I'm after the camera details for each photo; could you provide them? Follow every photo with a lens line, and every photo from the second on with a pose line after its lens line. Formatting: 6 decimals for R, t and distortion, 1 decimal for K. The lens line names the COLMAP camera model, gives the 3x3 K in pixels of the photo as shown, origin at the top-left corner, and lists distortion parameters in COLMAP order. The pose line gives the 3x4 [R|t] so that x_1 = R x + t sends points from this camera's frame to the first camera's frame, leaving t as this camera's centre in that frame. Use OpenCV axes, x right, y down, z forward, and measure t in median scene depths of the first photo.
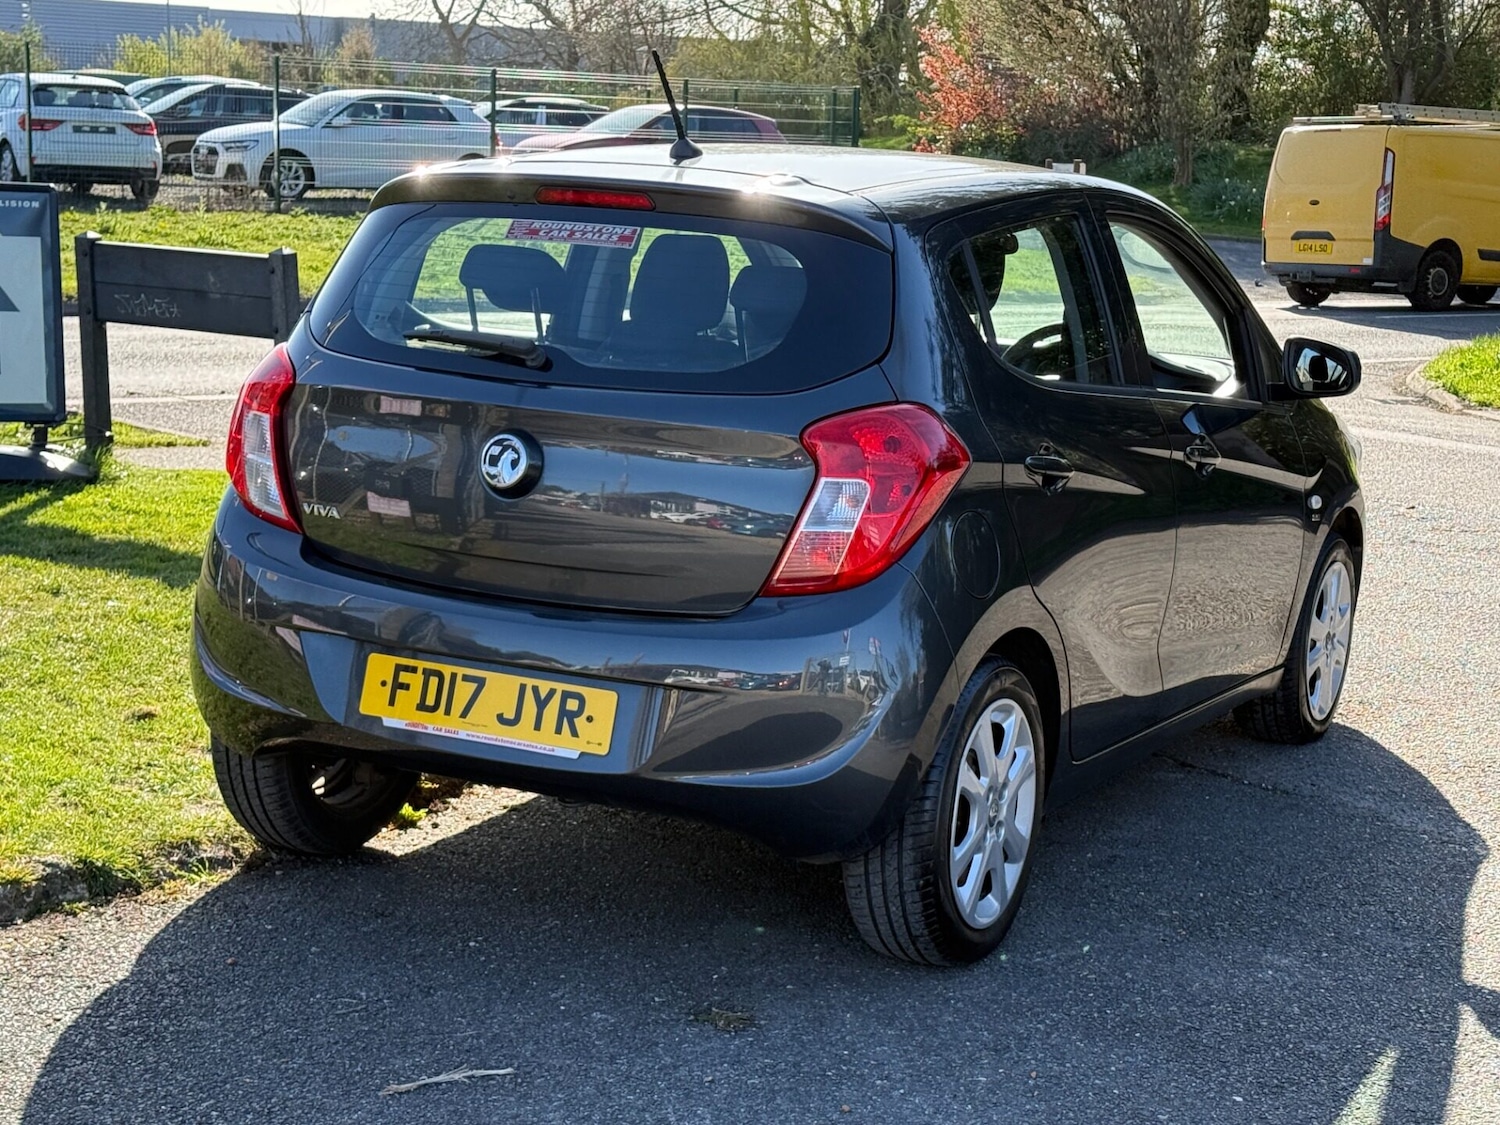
lens RADIAL K [[2581.2, 0, 748.0], [0, 2581.2, 589.0], [0, 0, 1]] dist [0.167731, -0.266764]
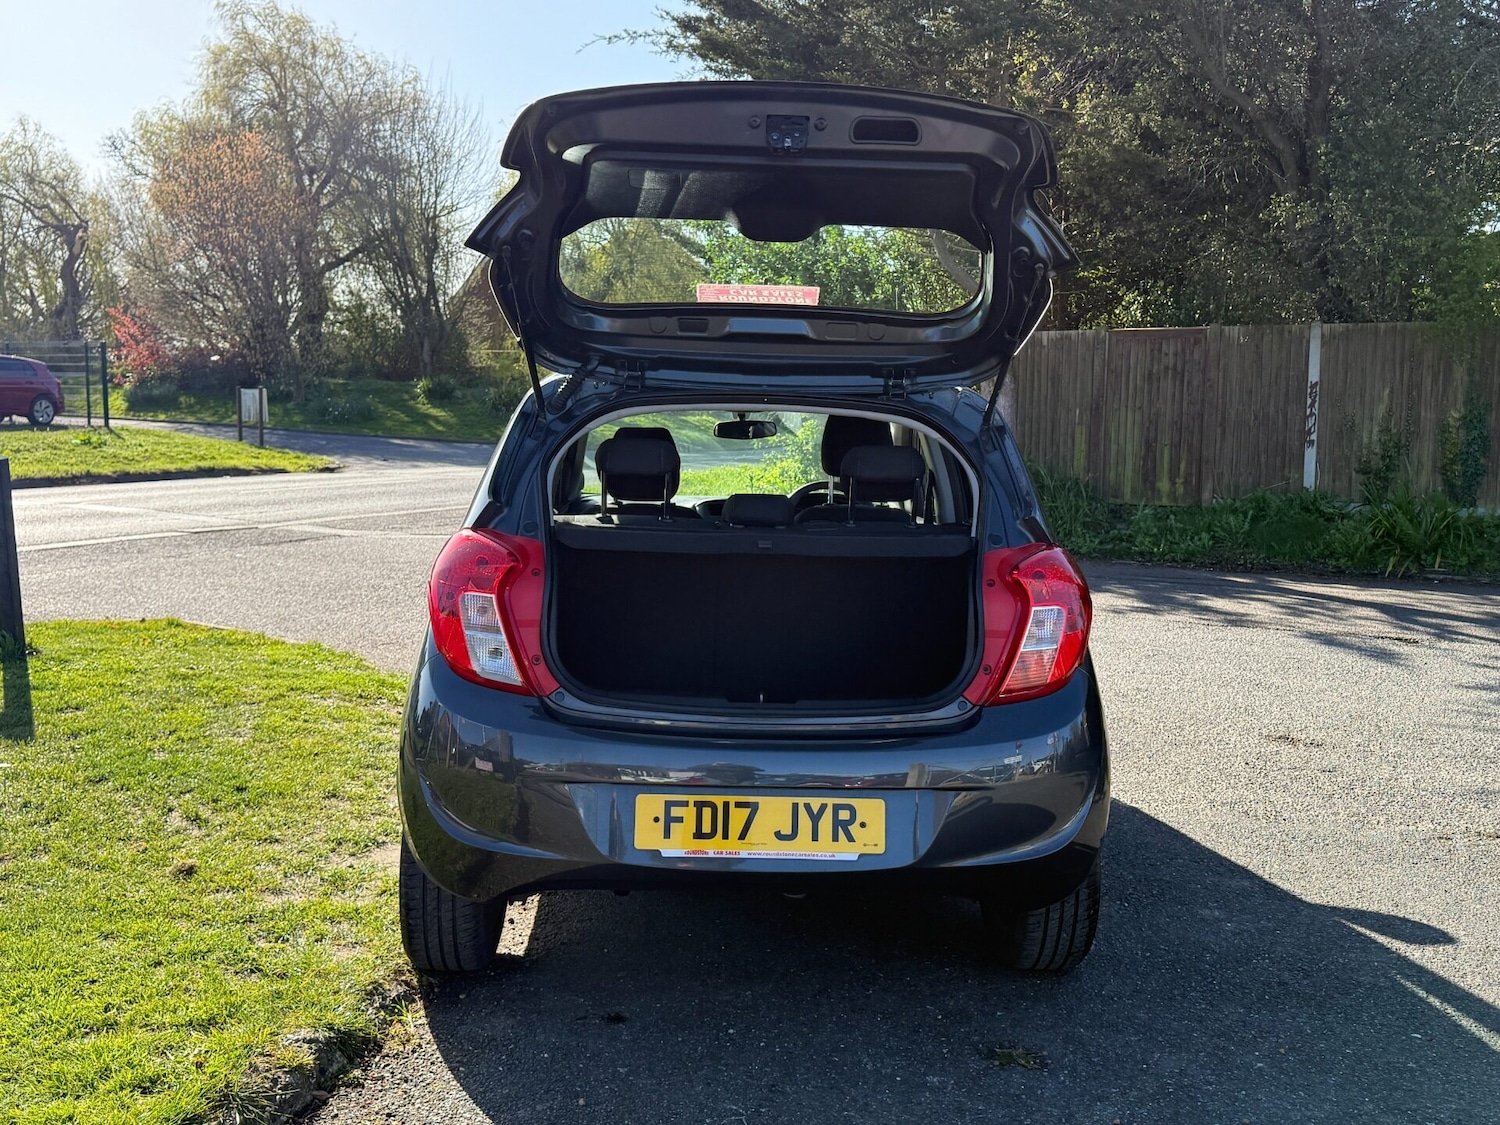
lens RADIAL K [[1449.7, 0, 750.5], [0, 1449.7, 570.6], [0, 0, 1]] dist [0.186731, -0.410832]
pose [[0.874223, -0.077074, 0.479368, -0.407390], [0.096050, 0.995261, -0.015147, -0.059798], [-0.475929, 0.059285, 0.877484, 0.409167]]
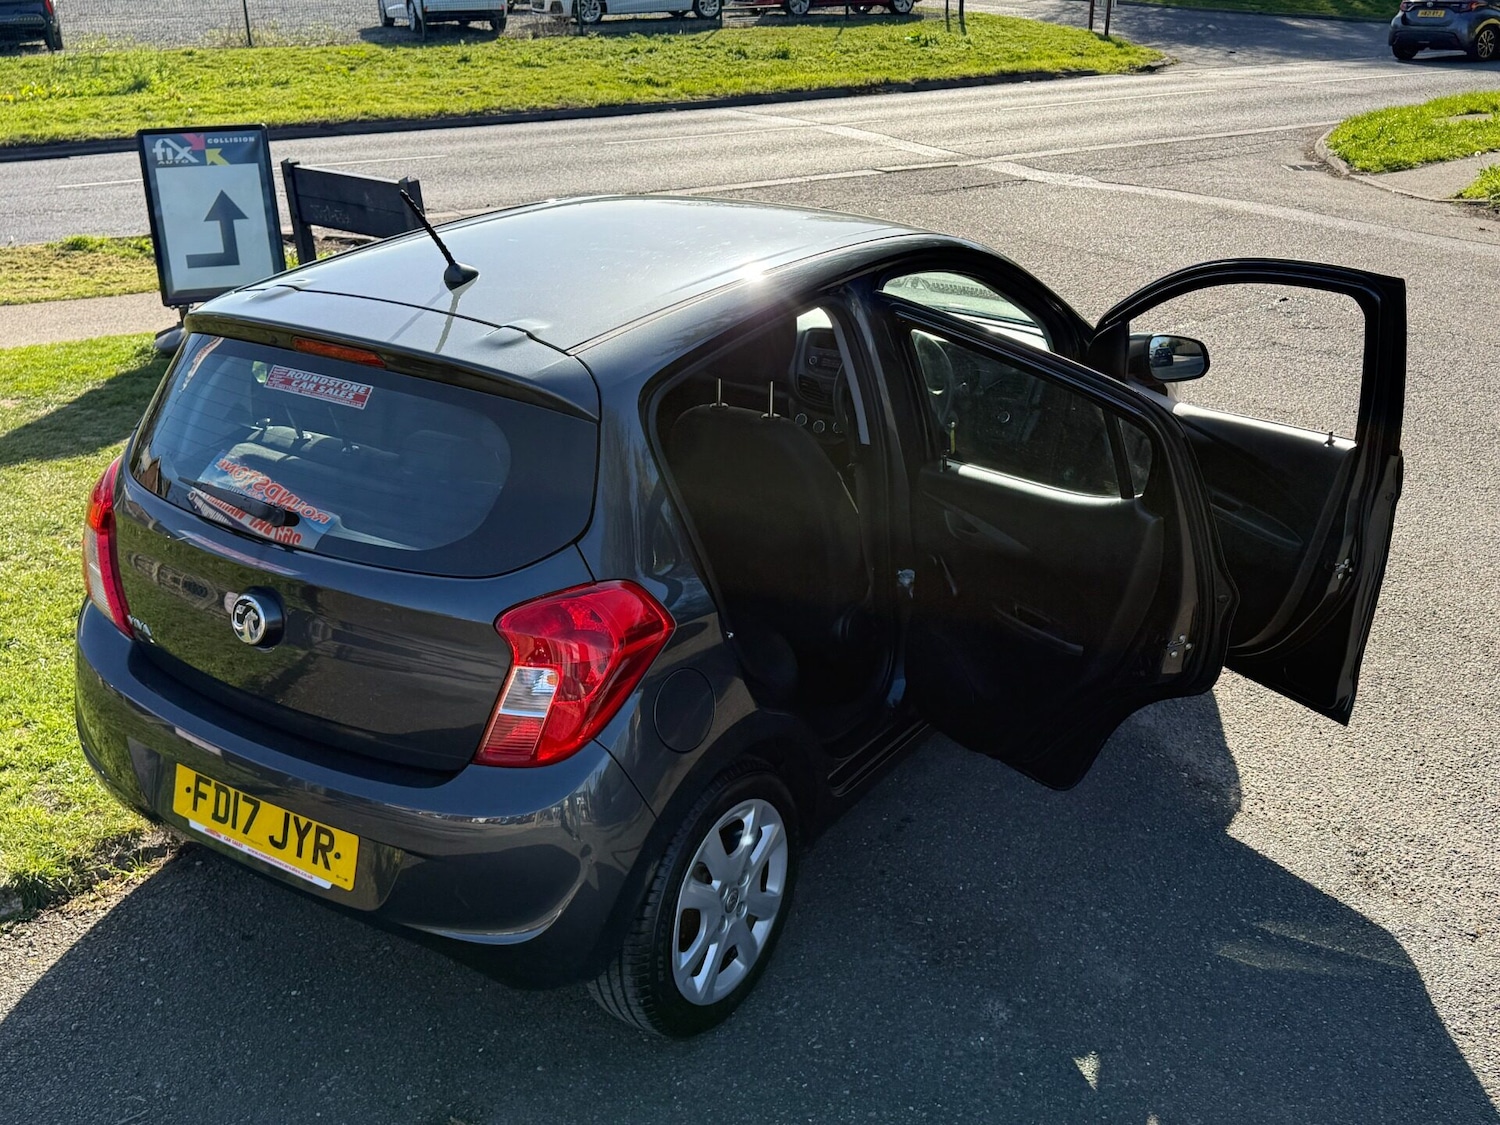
lens RADIAL K [[1490.0, 0, 746.1], [0, 1490.0, 564.1], [0, 0, 1]] dist [0.194617, -0.423344]
pose [[0.992520, -0.001796, -0.122073, 0.182502], [0.028444, 0.975777, 0.216908, -0.197330], [0.118726, -0.218758, 0.968529, 0.411159]]
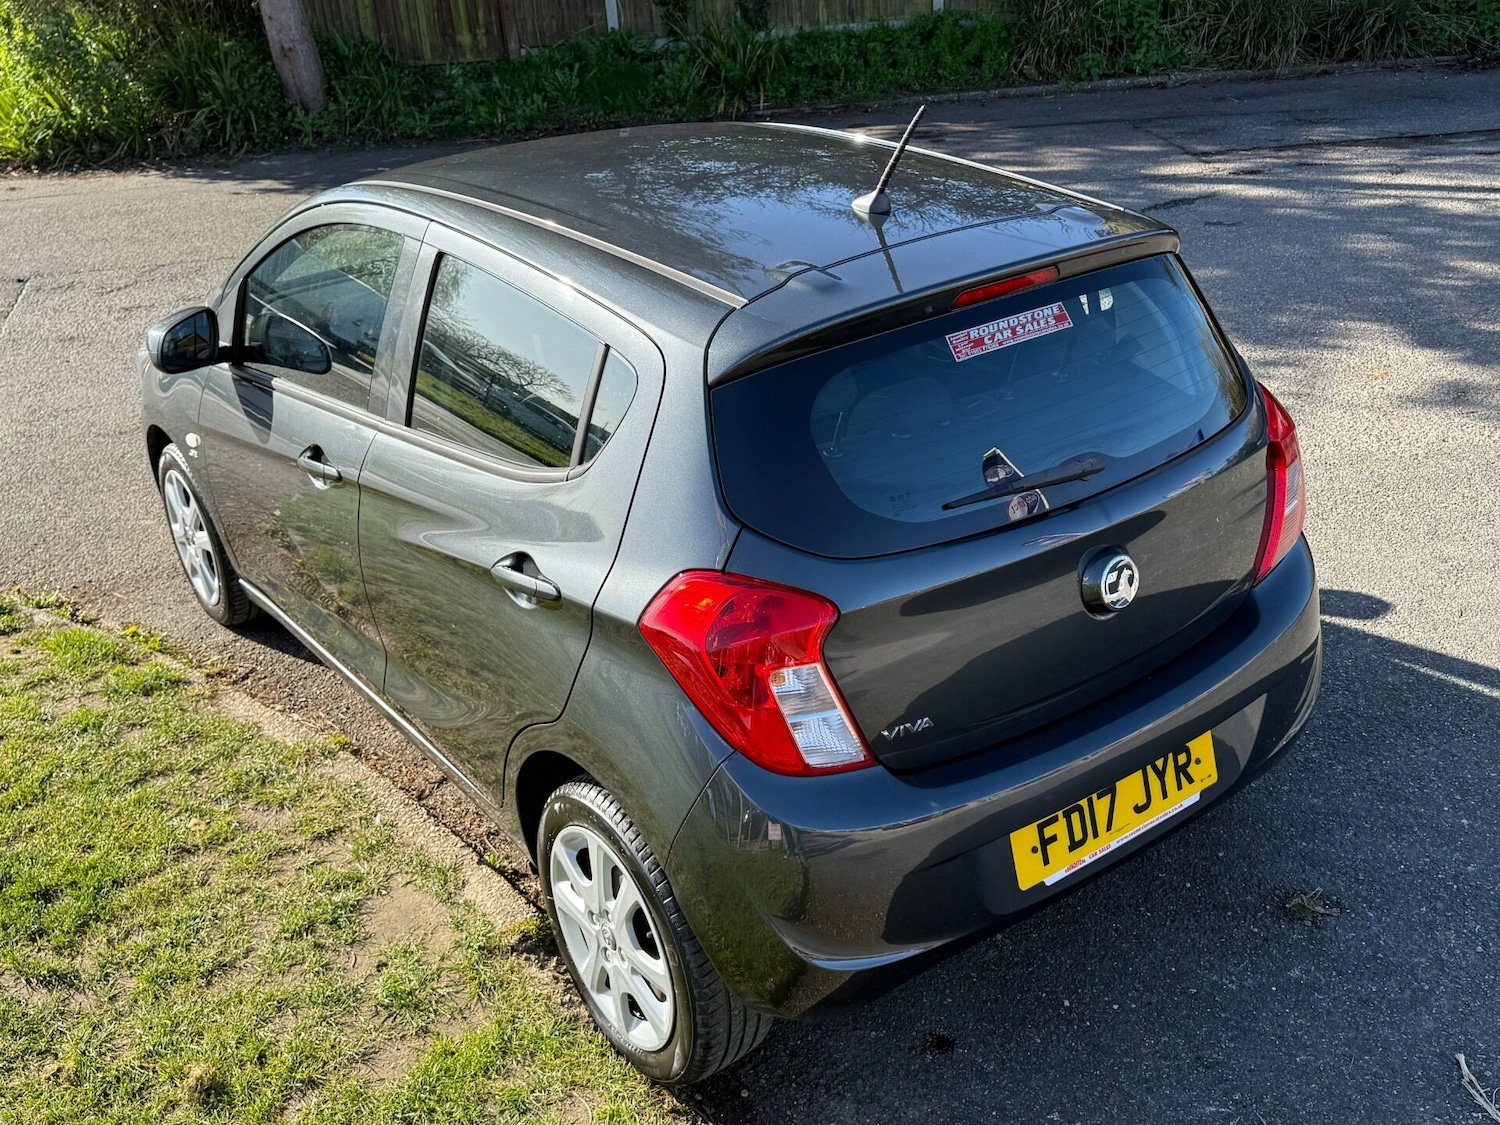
lens RADIAL K [[1447.9, 0, 750.0], [0, 1447.9, 562.5], [0, 0, 1]] dist [0.168062, -0.326576]
pose [[0.442560, -0.447958, 0.776836, -0.557580], [0.220717, 0.894054, 0.389810, -0.290016], [-0.869152, -0.001053, 0.494545, 0.830532]]
